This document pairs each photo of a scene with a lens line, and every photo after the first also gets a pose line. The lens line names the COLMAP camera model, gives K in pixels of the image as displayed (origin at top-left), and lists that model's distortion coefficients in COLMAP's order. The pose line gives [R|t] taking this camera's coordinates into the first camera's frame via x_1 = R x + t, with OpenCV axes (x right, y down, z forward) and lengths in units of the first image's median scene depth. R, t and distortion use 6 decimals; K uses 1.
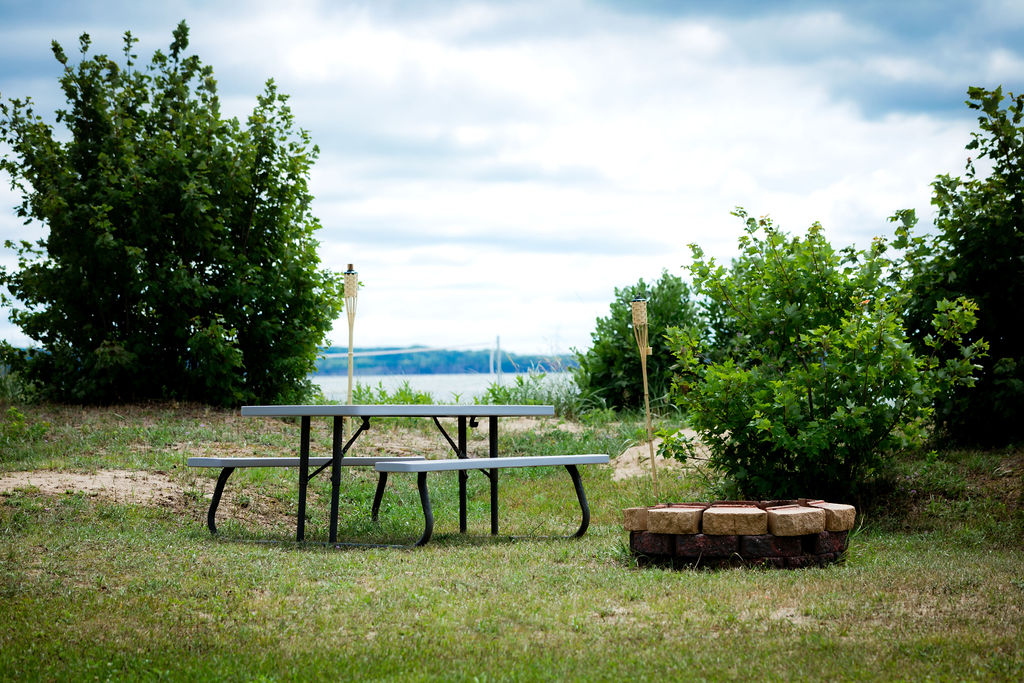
lens RADIAL K [[3525.5, 0, 512.0], [0, 3525.5, 341.5], [0, 0, 1]] dist [-1.157009, 0.274417]
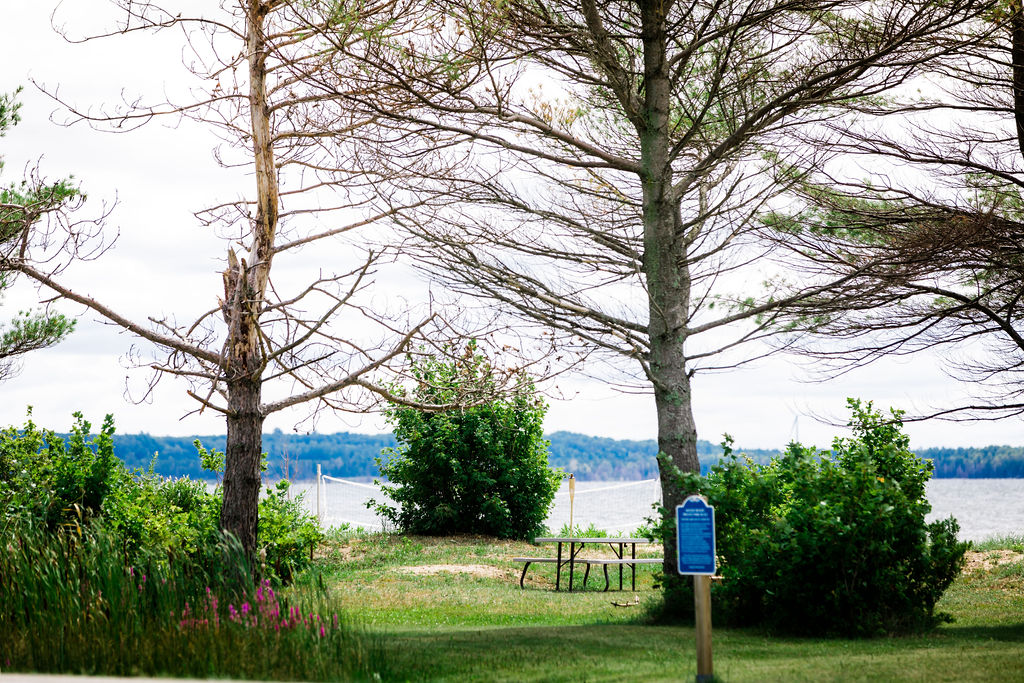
lens RADIAL K [[5378.3, 0, 512.0], [0, 5378.3, 341.5], [0, 0, 1]] dist [-3.519865, -1.894829]
pose [[0.999260, 0.010658, -0.036955, 0.044580], [-0.011300, 0.999788, -0.017196, -0.052627], [0.036764, 0.017601, 0.999169, -2.644858]]
